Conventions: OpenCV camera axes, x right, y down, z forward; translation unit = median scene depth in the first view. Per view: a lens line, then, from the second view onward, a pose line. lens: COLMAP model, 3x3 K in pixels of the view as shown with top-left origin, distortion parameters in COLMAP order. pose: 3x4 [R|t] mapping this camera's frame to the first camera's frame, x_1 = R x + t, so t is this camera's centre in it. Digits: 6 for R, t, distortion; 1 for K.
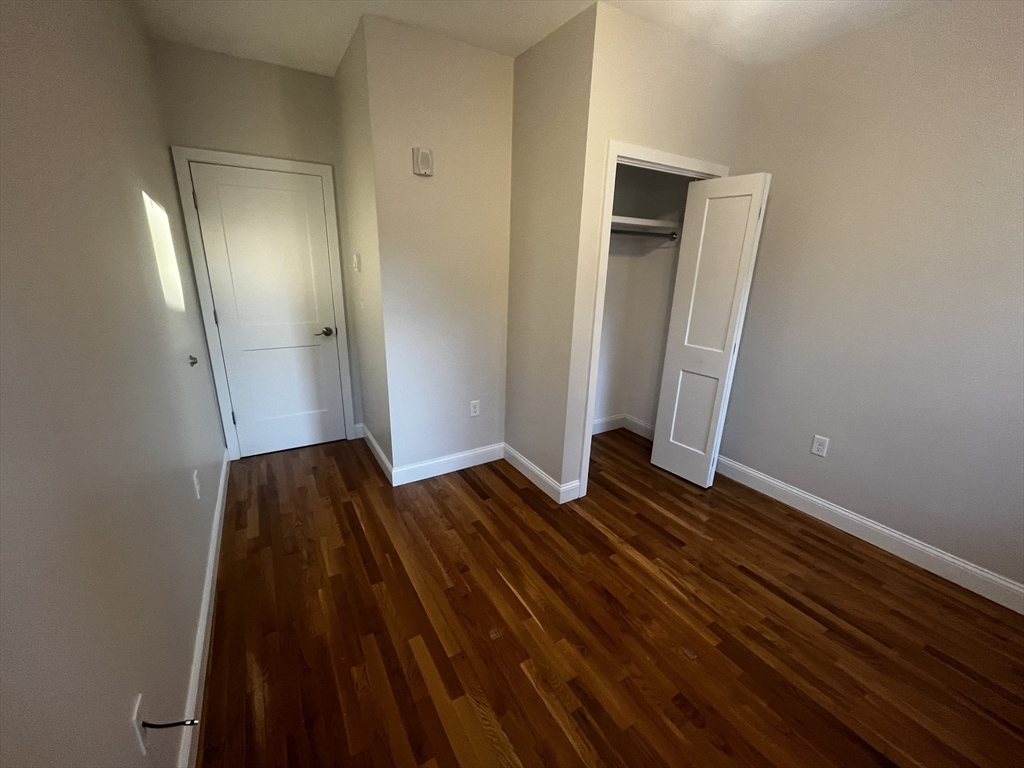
lens RADIAL K [[413.1, 0, 512.0], [0, 413.1, 384.0], [0, 0, 1]] dist [-0.011866, 0.006953]
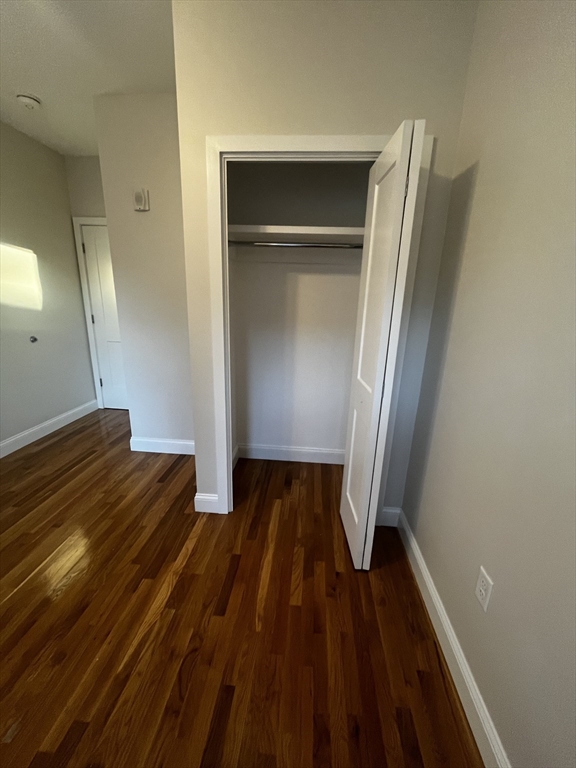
lens RADIAL K [[309.8, 0, 288.0], [0, 309.8, 384.0], [0, 0, 1]] dist [-0.011866, 0.006953]
pose [[0.812249, 0.161250, -0.560581, 0.762236], [-0.182126, 0.983094, 0.018895, -0.086143], [0.554150, 0.086749, 0.827884, 0.513069]]
